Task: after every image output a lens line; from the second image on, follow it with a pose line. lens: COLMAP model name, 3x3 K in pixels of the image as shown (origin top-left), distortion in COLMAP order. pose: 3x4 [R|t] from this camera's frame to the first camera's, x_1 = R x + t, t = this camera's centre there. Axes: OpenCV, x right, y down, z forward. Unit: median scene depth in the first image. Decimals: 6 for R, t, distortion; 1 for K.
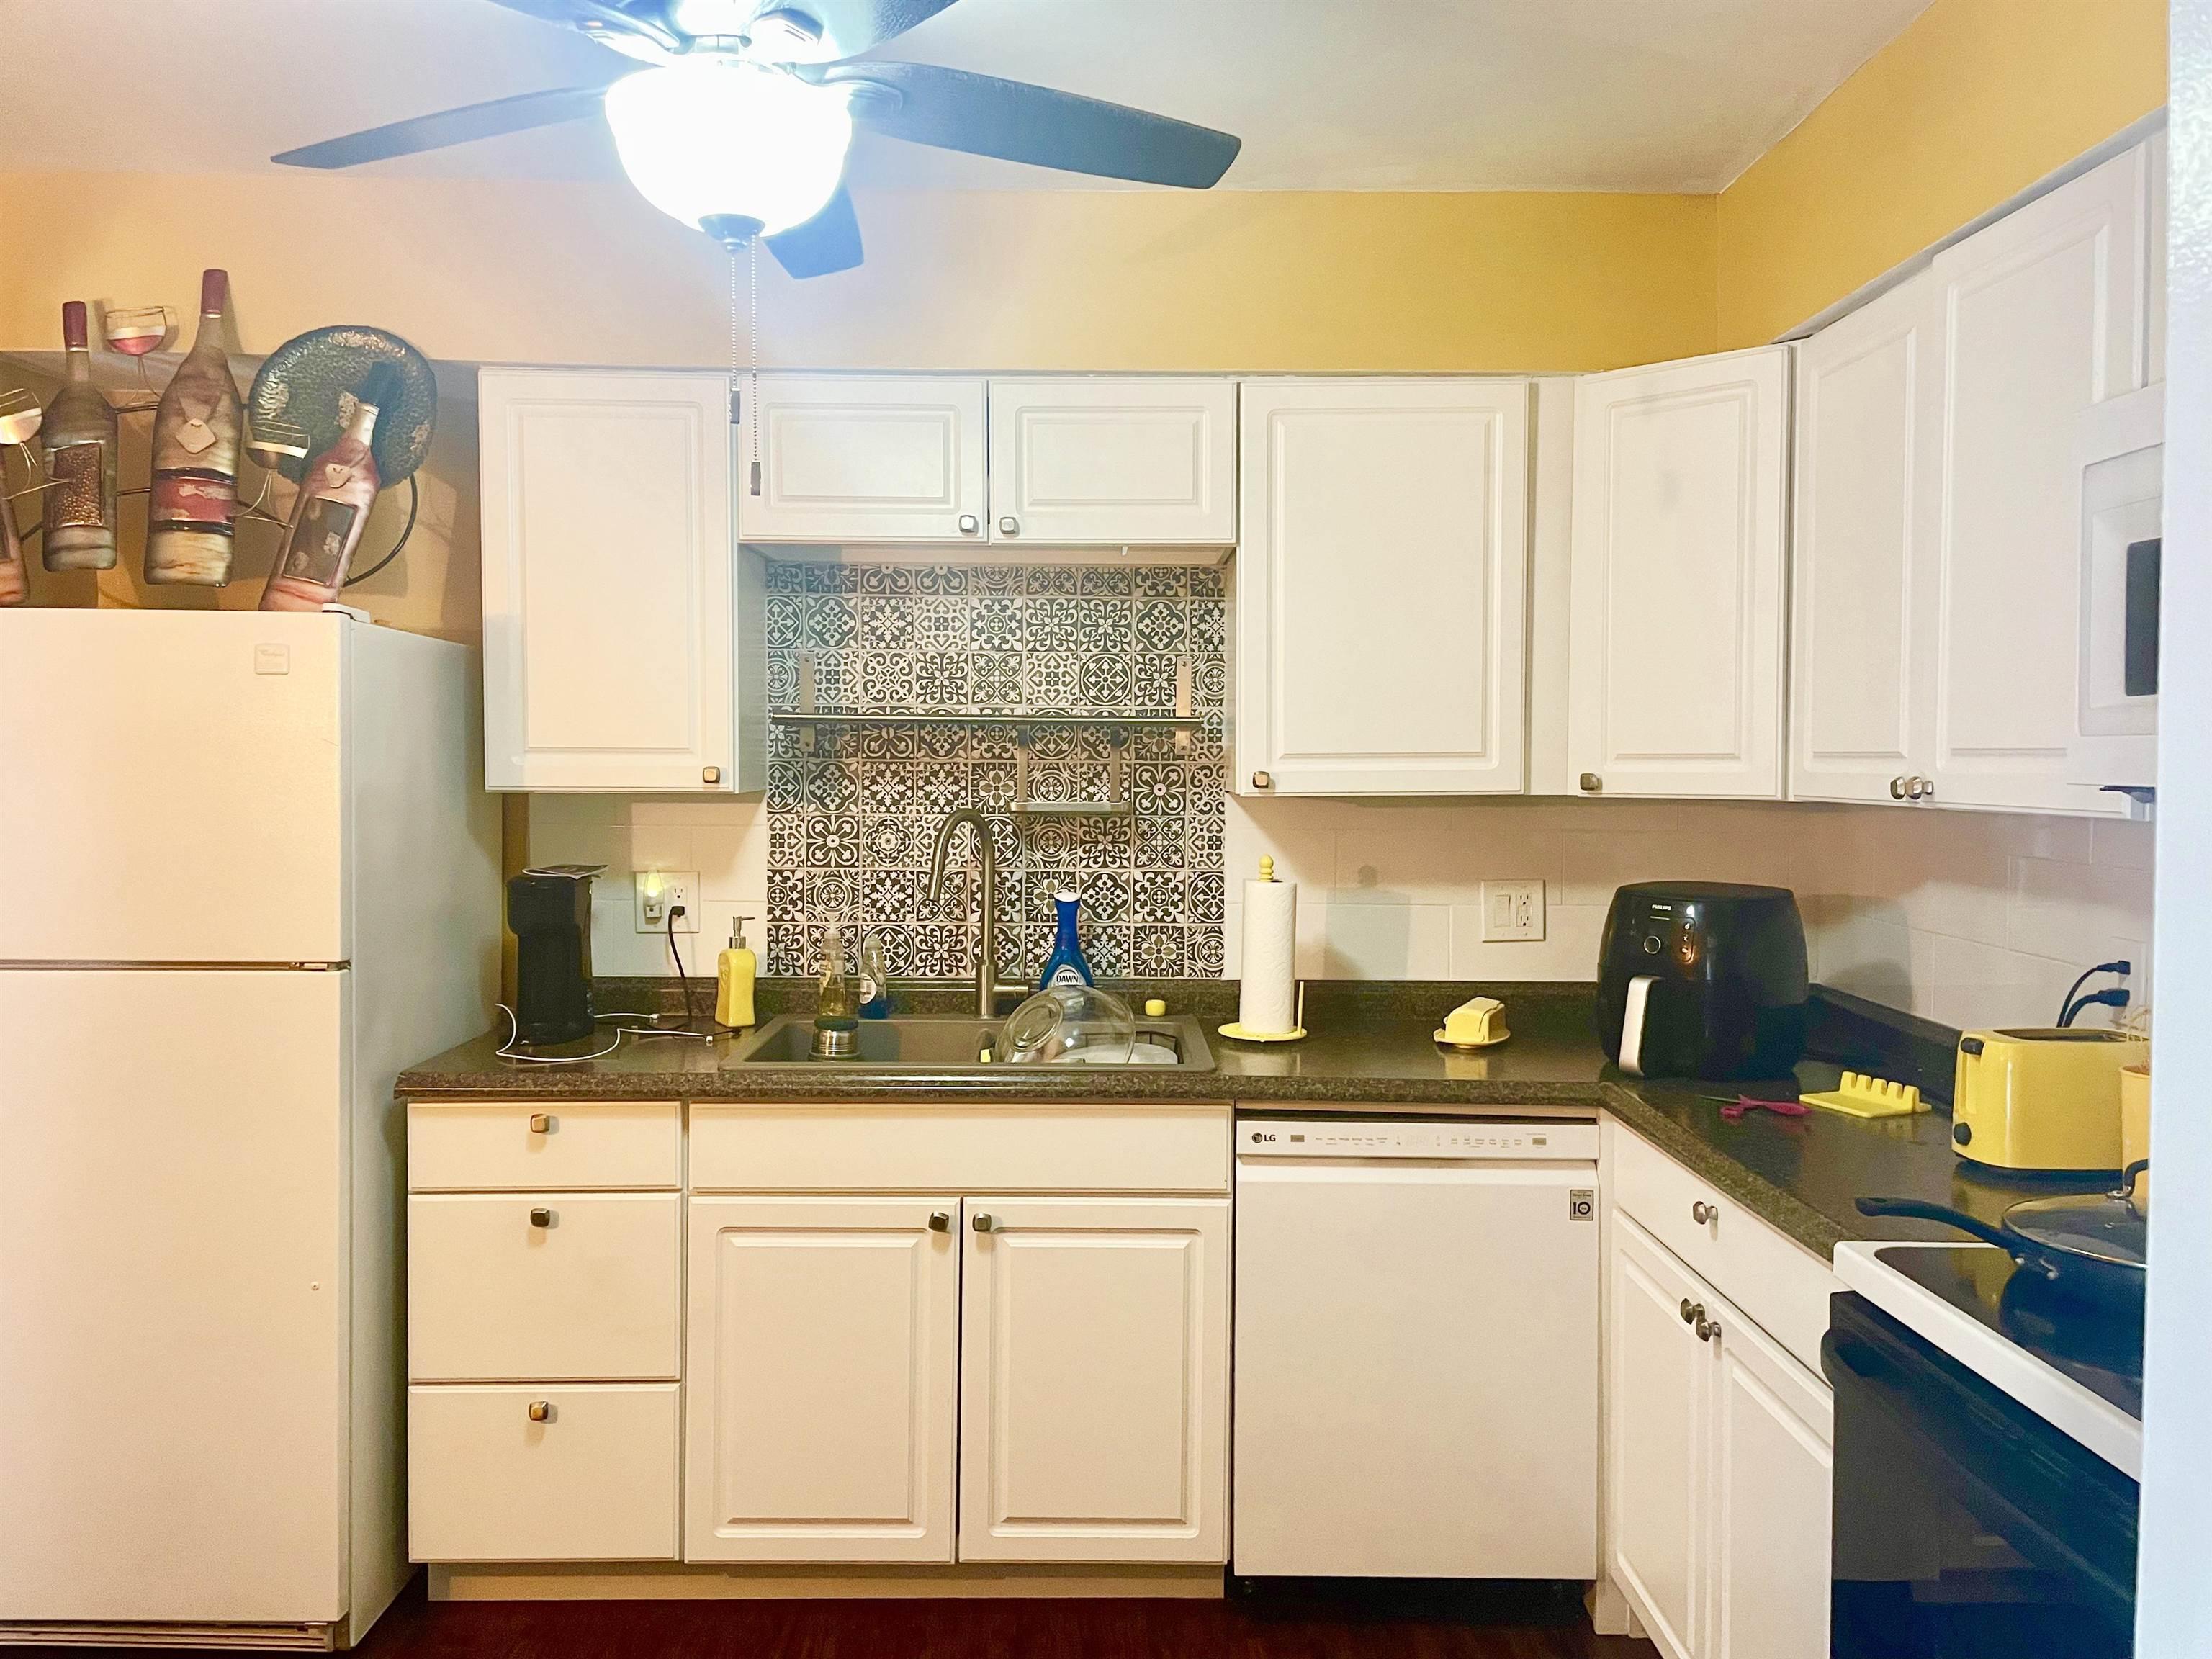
lens RADIAL K [[1685.3, 0, 1099.9], [0, 1685.3, 826.5], [0, 0, 1]] dist [0.144051, -0.196587]
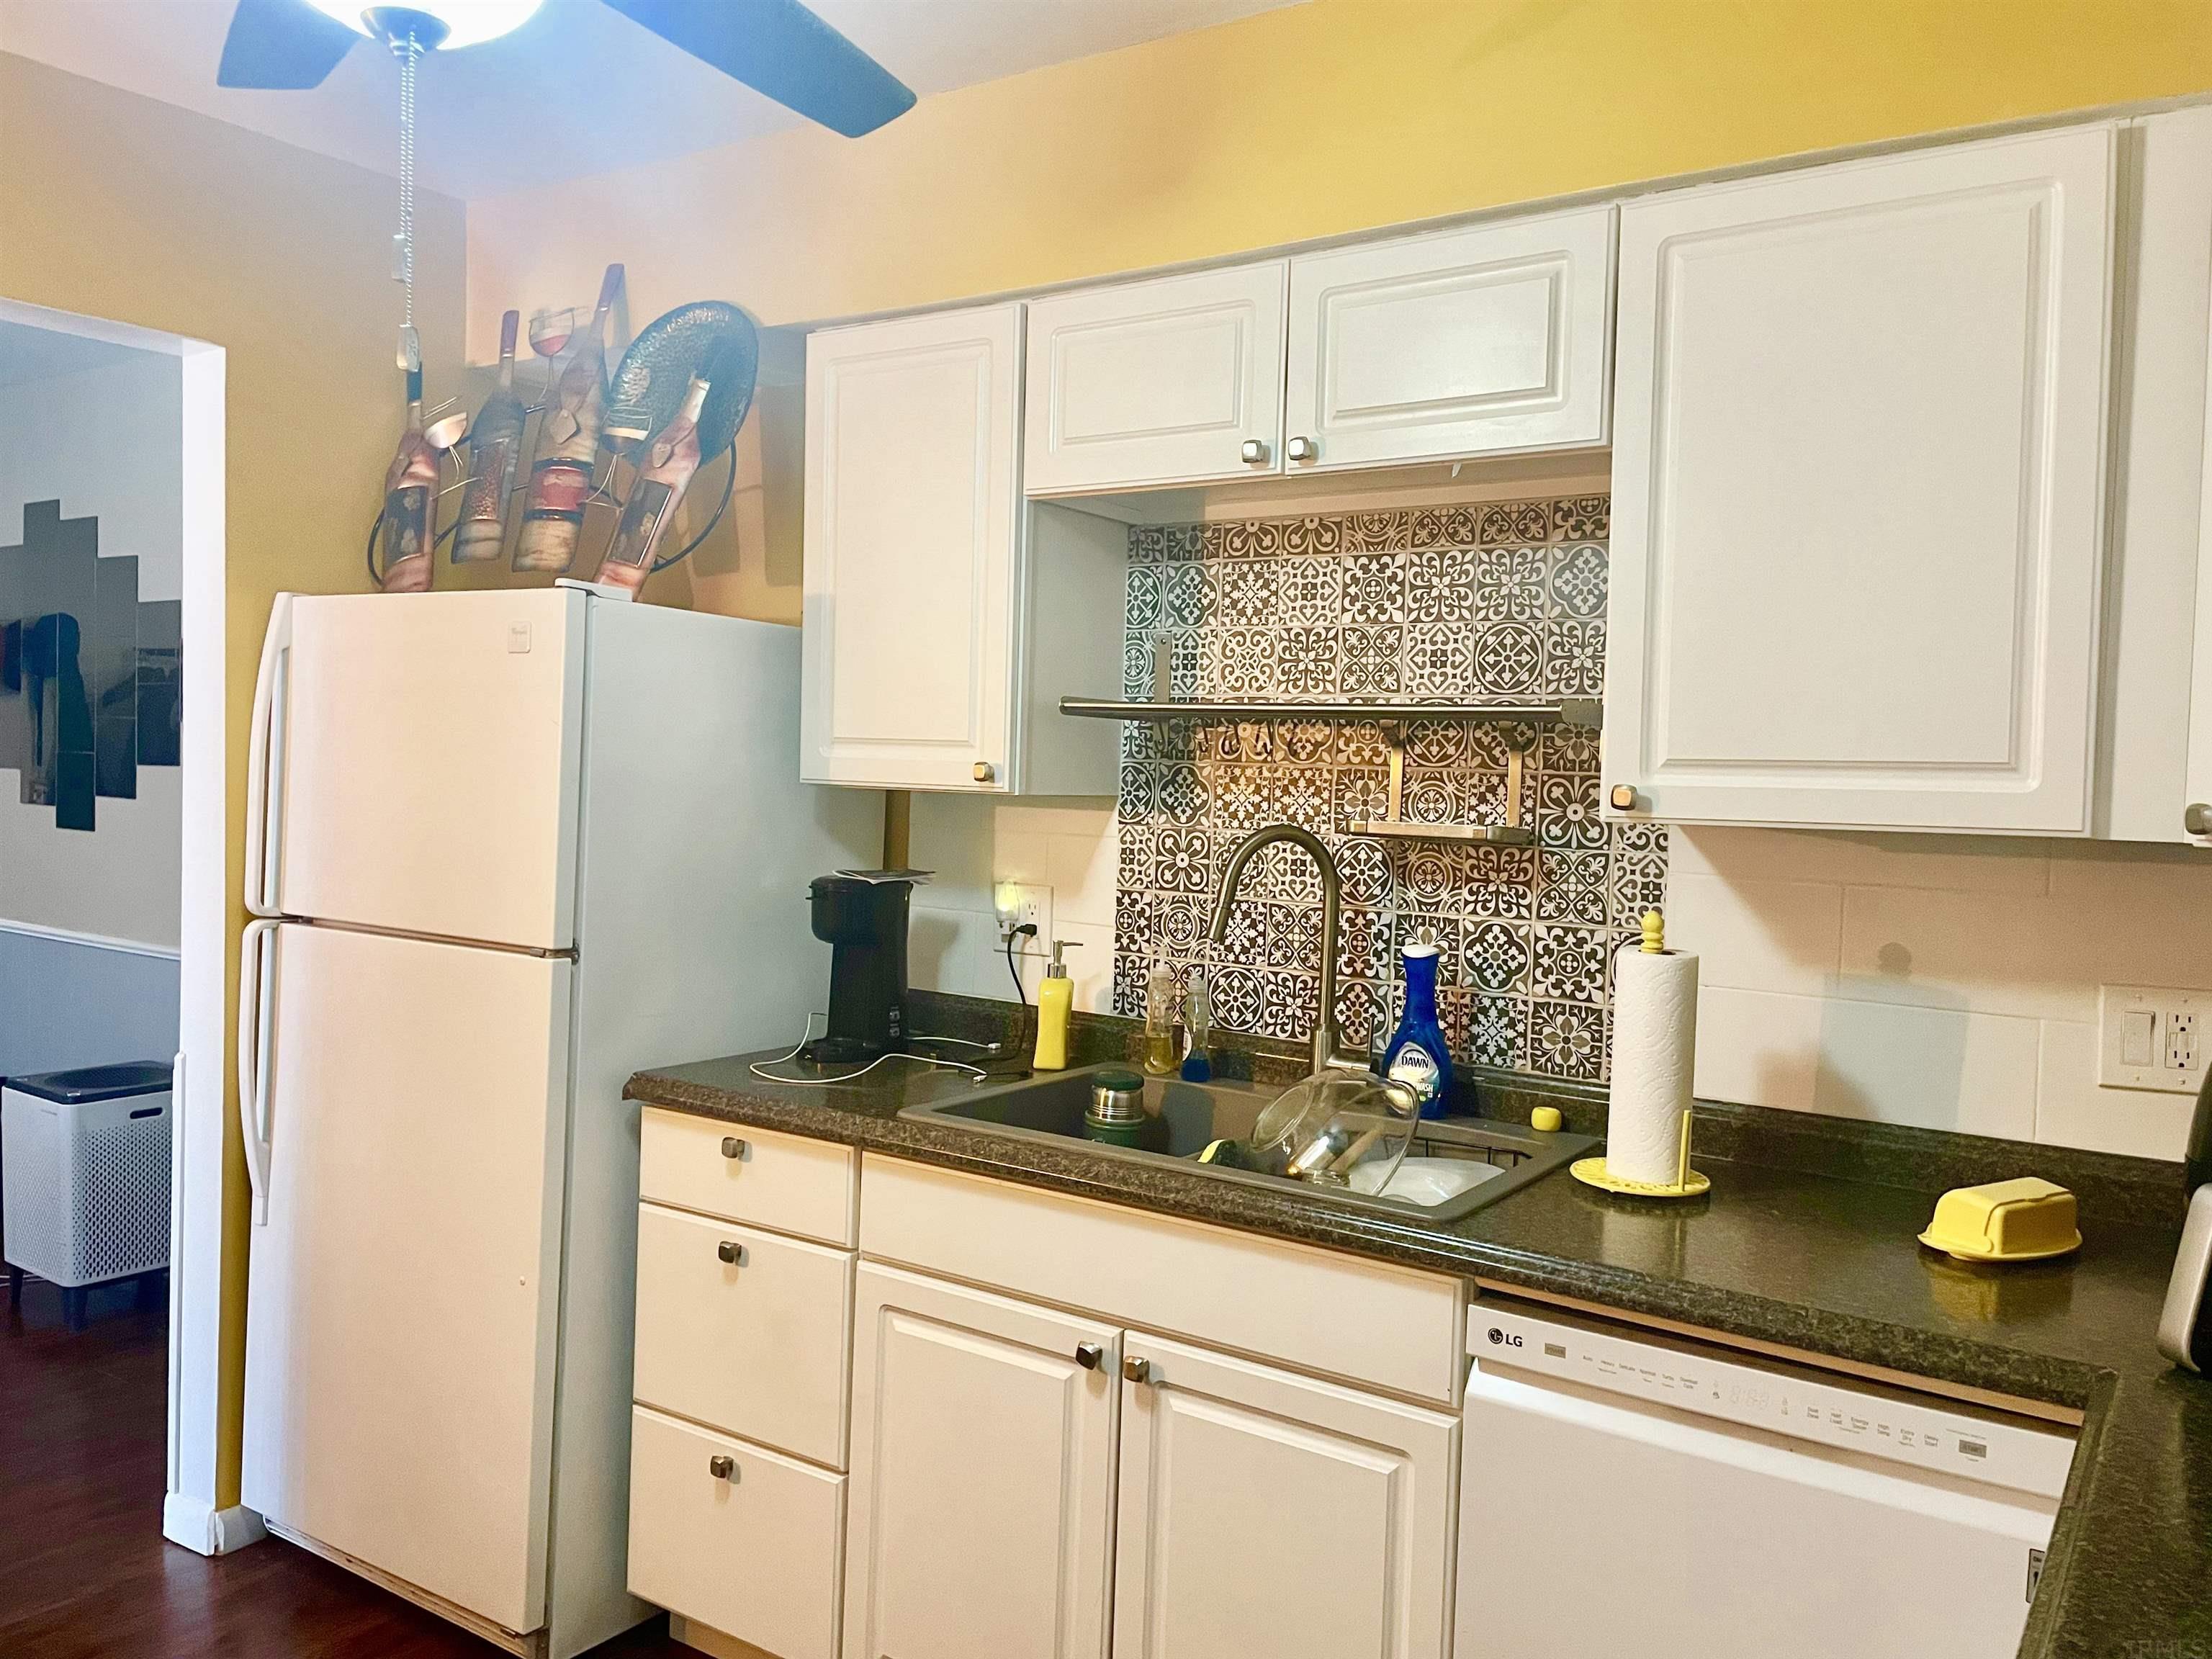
lens RADIAL K [[1685.3, 0, 1099.9], [0, 1685.3, 826.5], [0, 0, 1]] dist [0.144051, -0.196587]
pose [[0.825686, 0.041959, -0.562567, 0.273819], [-0.054831, 0.998478, -0.006005, -0.000594], [0.561459, 0.035804, 0.826730, 0.297241]]
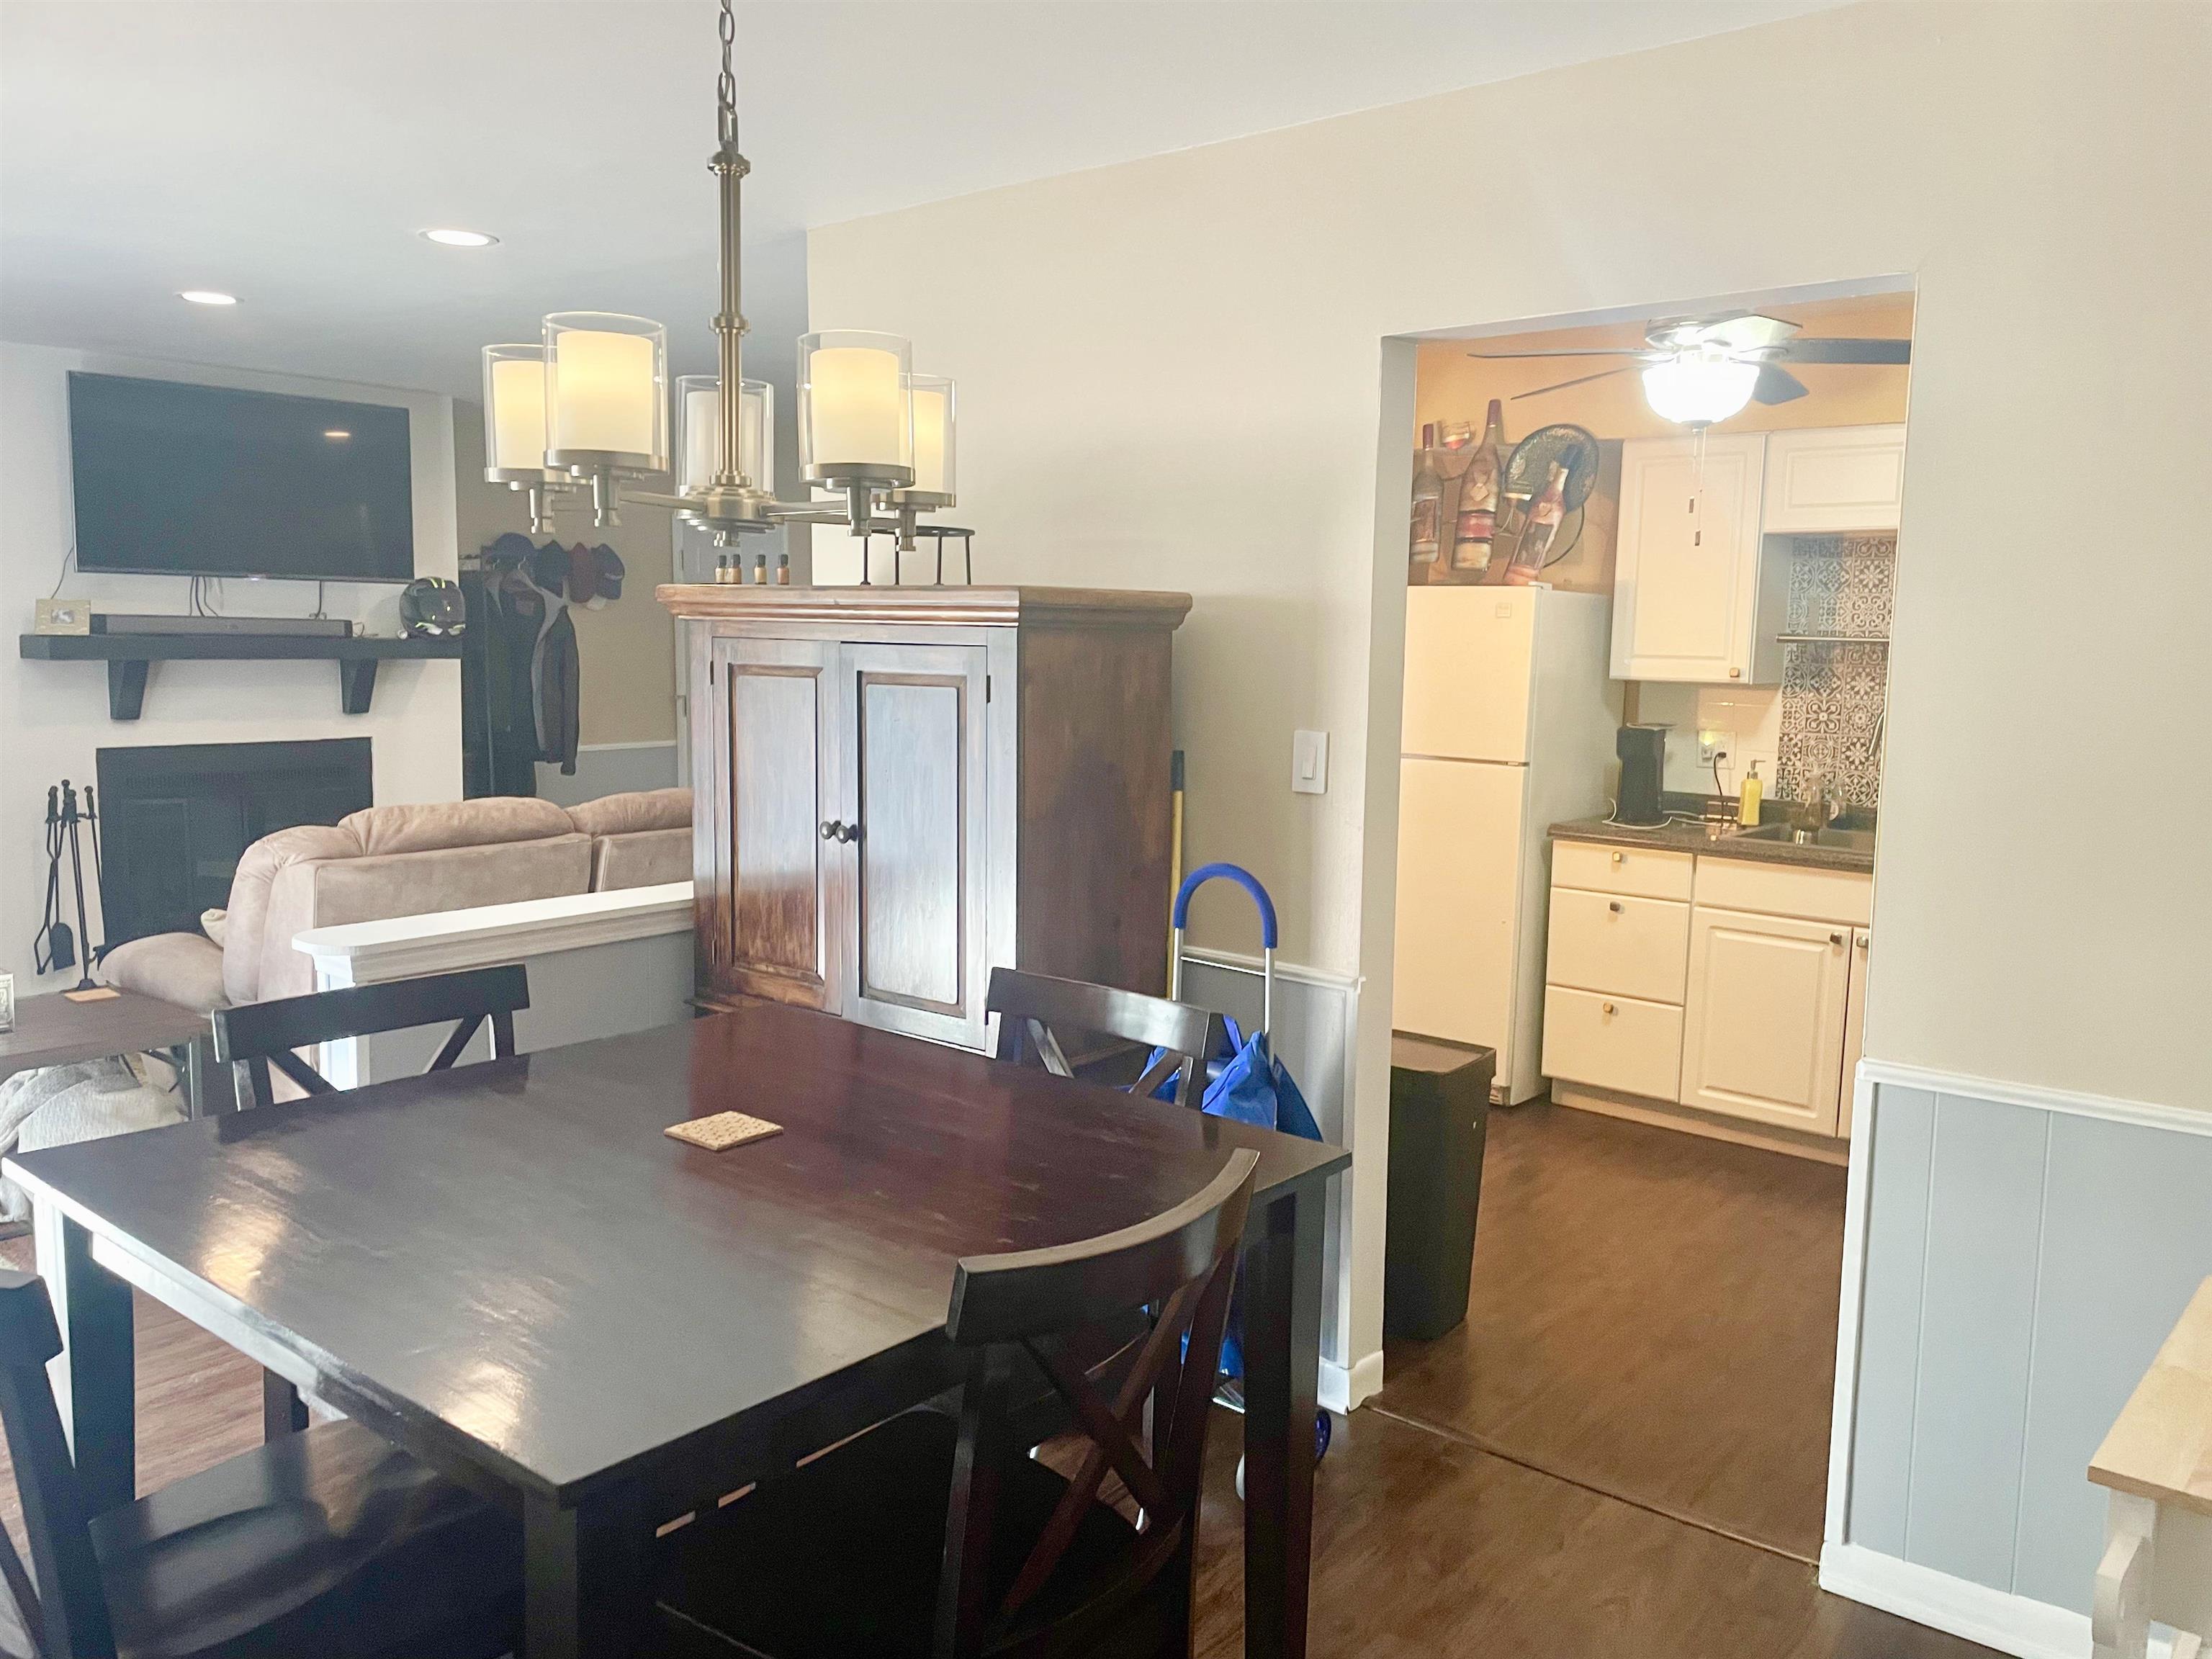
lens RADIAL K [[1690.9, 0, 1106.0], [0, 1690.9, 829.5], [0, 0, 1]] dist [0.035120, -0.000772]
pose [[0.762039, 0.087915, -0.641535, 0.359309], [-0.044725, 0.995520, 0.083299, 0.011231], [0.645984, -0.034784, 0.762558, -0.641193]]
